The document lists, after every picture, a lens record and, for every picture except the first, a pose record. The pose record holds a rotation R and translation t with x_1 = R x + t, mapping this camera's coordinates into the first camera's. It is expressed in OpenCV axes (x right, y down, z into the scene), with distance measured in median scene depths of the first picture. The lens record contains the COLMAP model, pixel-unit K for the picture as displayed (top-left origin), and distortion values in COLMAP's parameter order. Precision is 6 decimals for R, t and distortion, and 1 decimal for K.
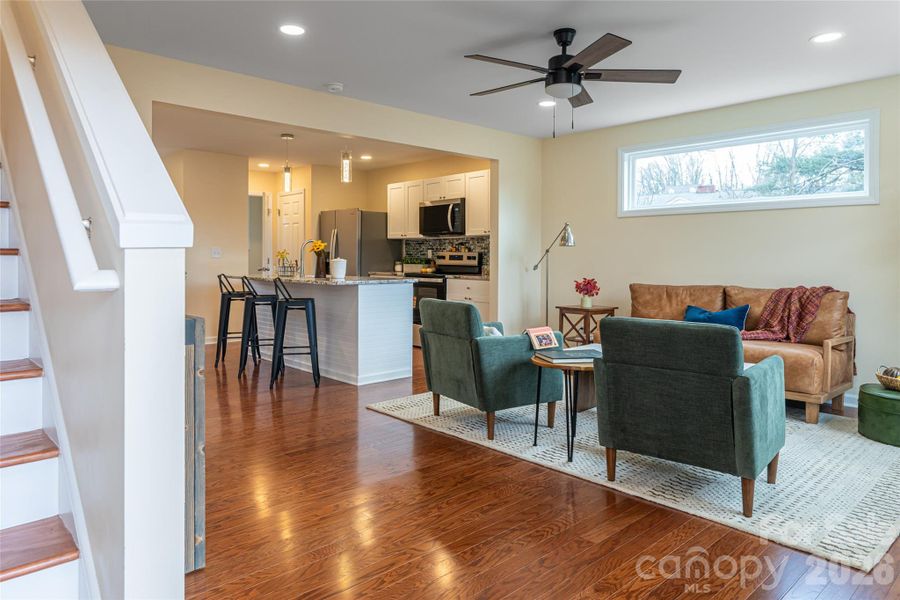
lens RADIAL K [[593.2, 0, 425.0], [0, 593.2, 257.2], [0, 0, 1]] dist [-0.003570, 0.004442]
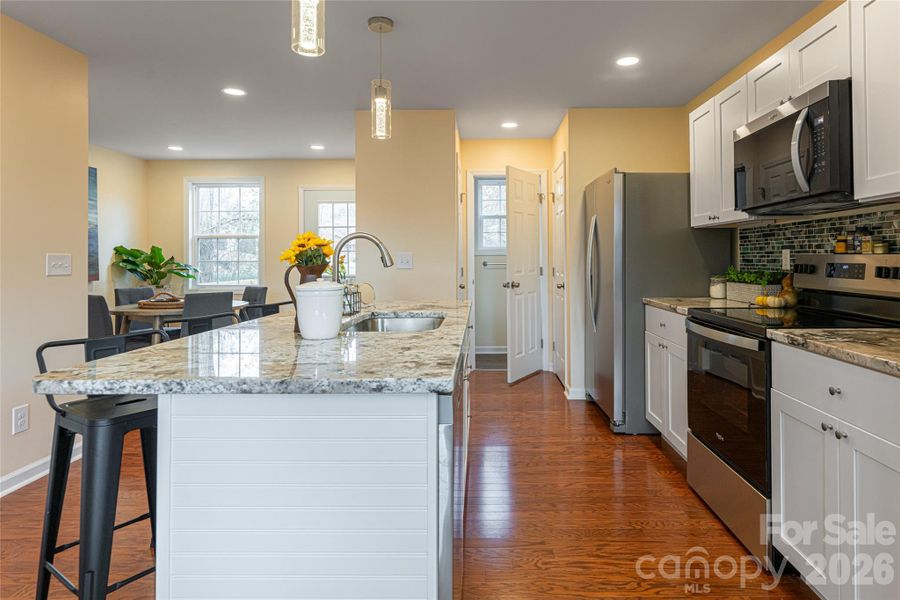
lens RADIAL K [[535.5, 0, 473.3], [0, 535.5, 252.5], [0, 0, 1]] dist [0.020028, -0.000078]
pose [[0.748084, -0.018444, -0.663348, 0.118589], [0.009497, 0.999809, -0.017089, -0.007760], [0.663536, 0.006484, 0.748116, 0.739696]]
